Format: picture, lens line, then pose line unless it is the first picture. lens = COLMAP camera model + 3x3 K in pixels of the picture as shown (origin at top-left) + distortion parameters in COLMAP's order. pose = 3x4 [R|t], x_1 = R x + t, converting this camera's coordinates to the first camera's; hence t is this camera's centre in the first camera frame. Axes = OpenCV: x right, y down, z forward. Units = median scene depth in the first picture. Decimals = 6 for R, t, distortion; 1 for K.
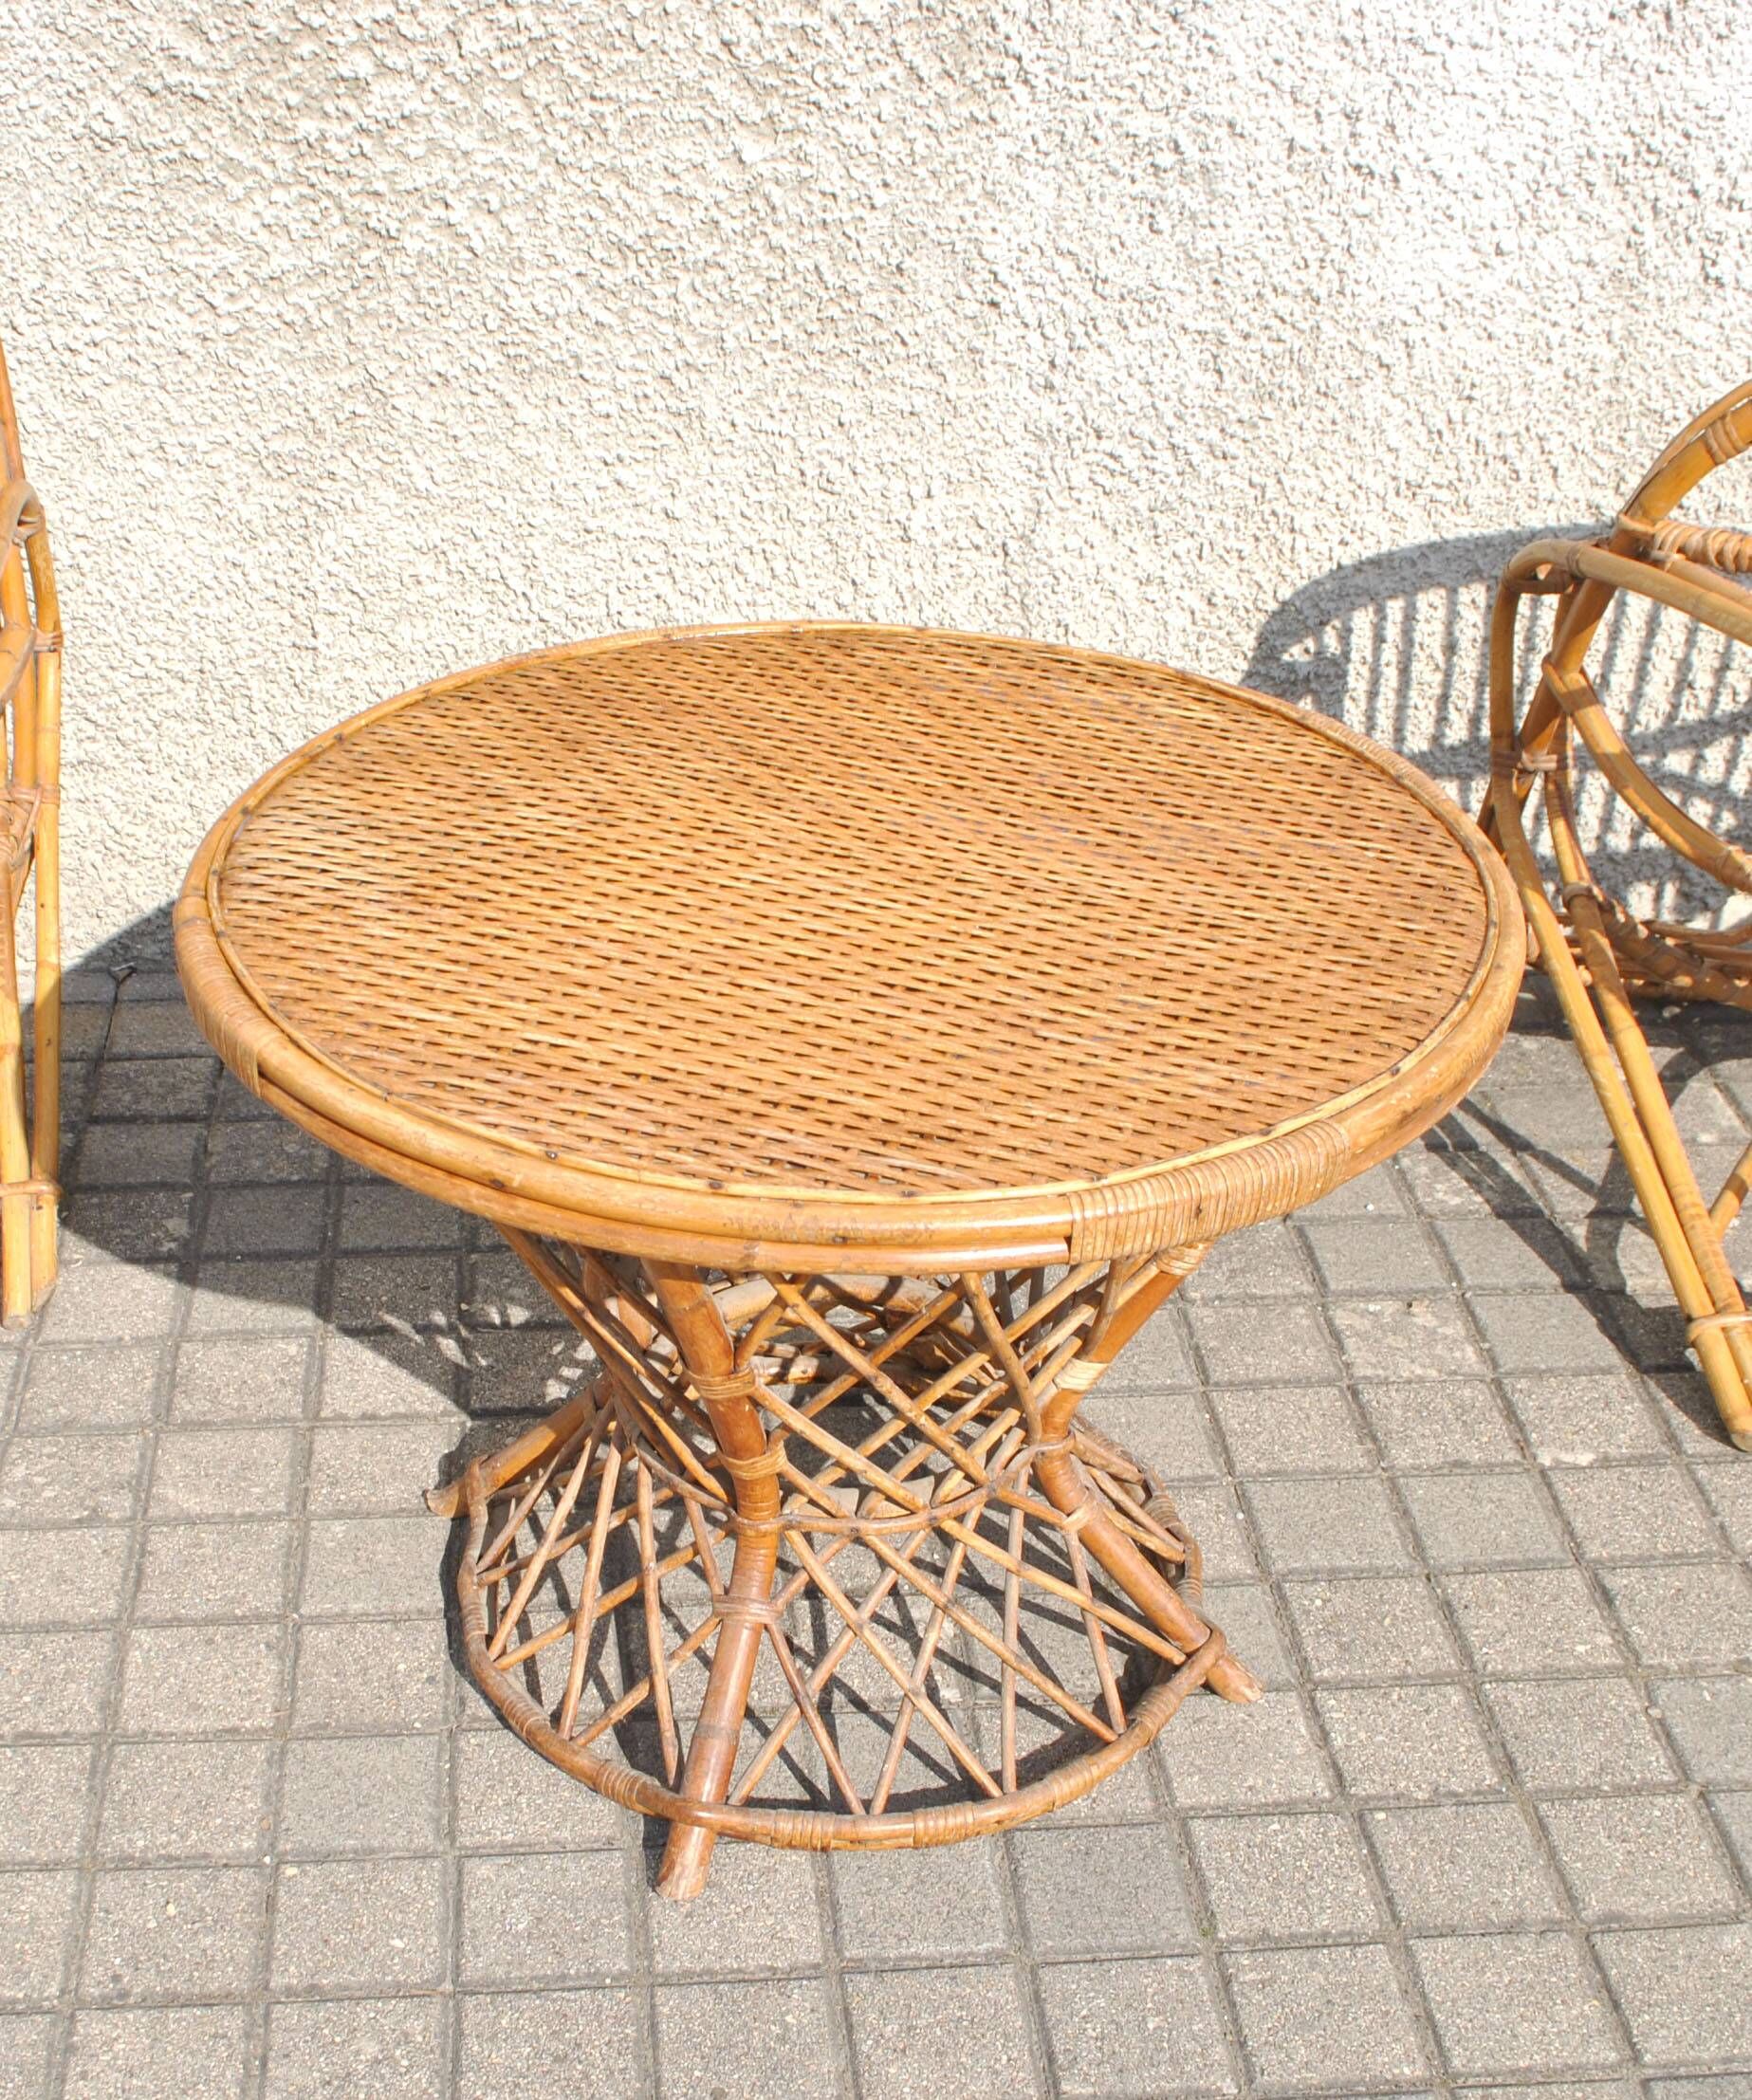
lens RADIAL K [[2961.1, 0, 750.5], [0, 2961.1, 1199.8], [0, 0, 1]] dist [-0.087144, 0.000000]
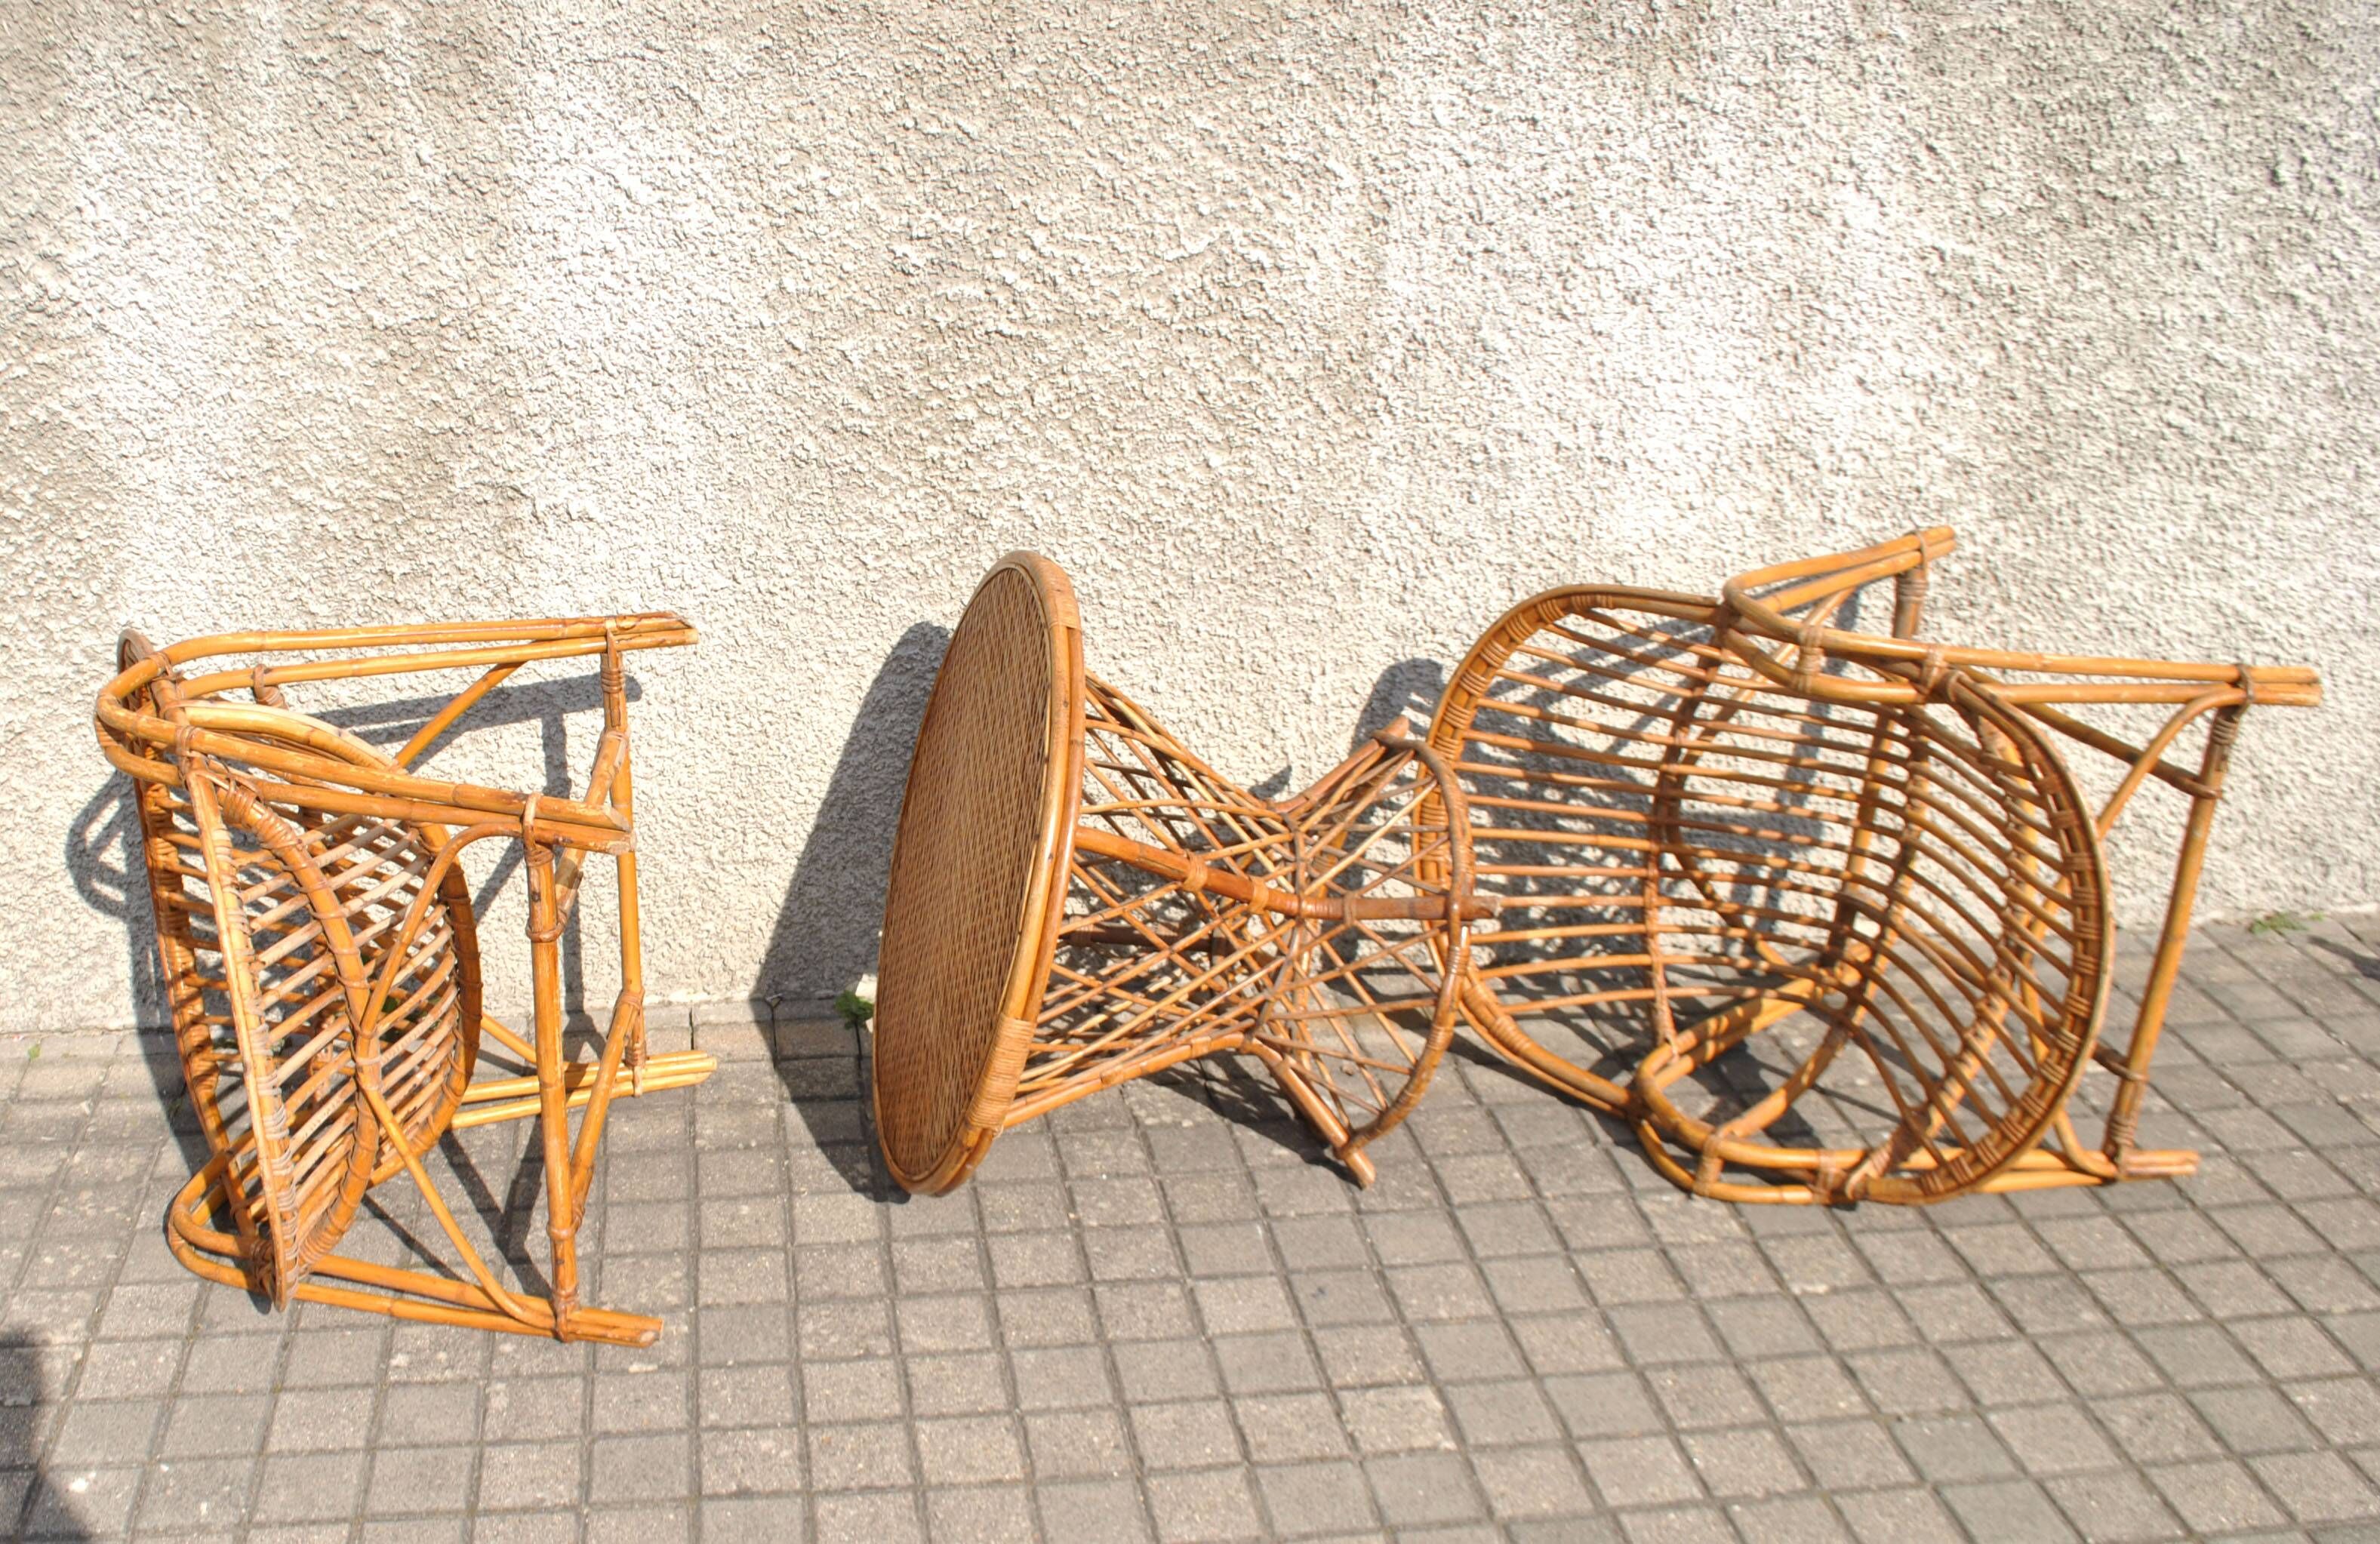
lens RADIAL K [[2480.3, 0, 896.9], [0, 2480.3, 844.3], [0, 0, 1]] dist [-0.075565, 0.000000]
pose [[0.999692, -0.024304, 0.005089, -0.180317], [0.024771, 0.990363, -0.136262, 0.018076], [-0.001728, 0.136346, 0.990660, -0.270529]]
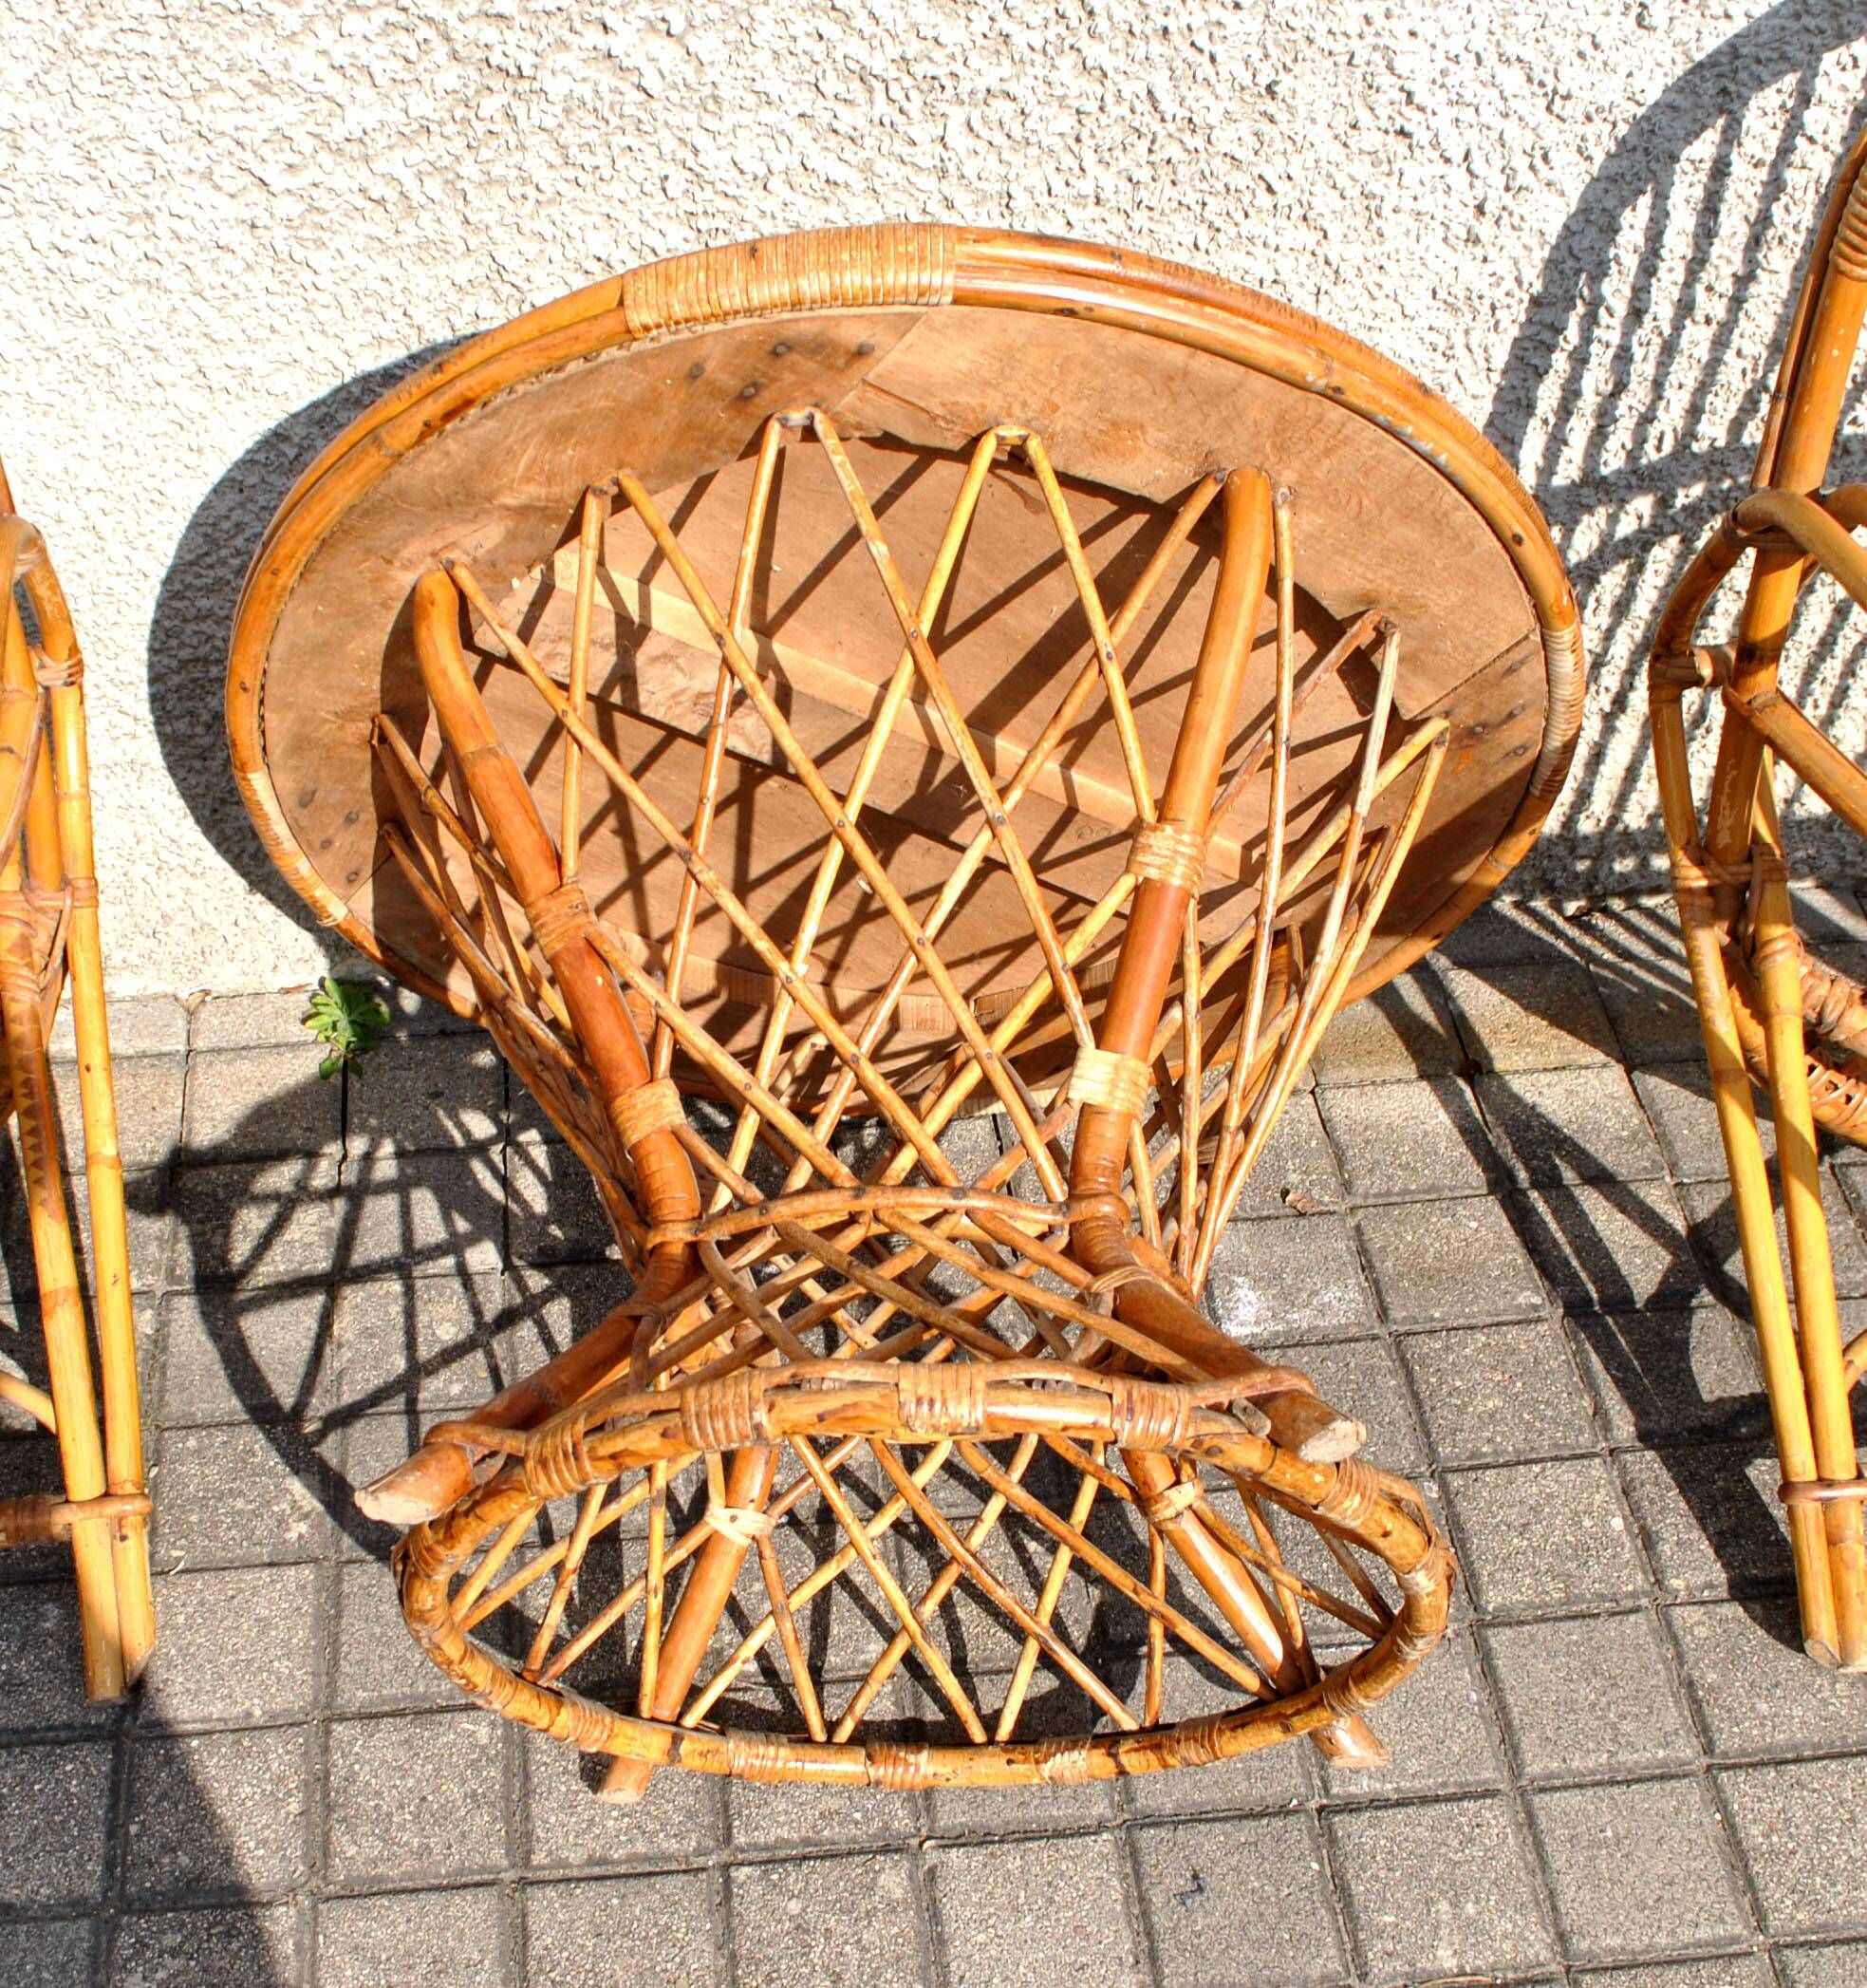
lens RADIAL K [[2952.2, 0, 819.9], [0, 2952.2, 1100.0], [0, 0, 1]] dist [-0.084077, 0.000000]
pose [[0.999614, -0.027524, 0.003727, -0.064486], [0.025929, 0.972838, 0.230031, -0.255005], [-0.009958, -0.229846, 0.973176, 0.297721]]
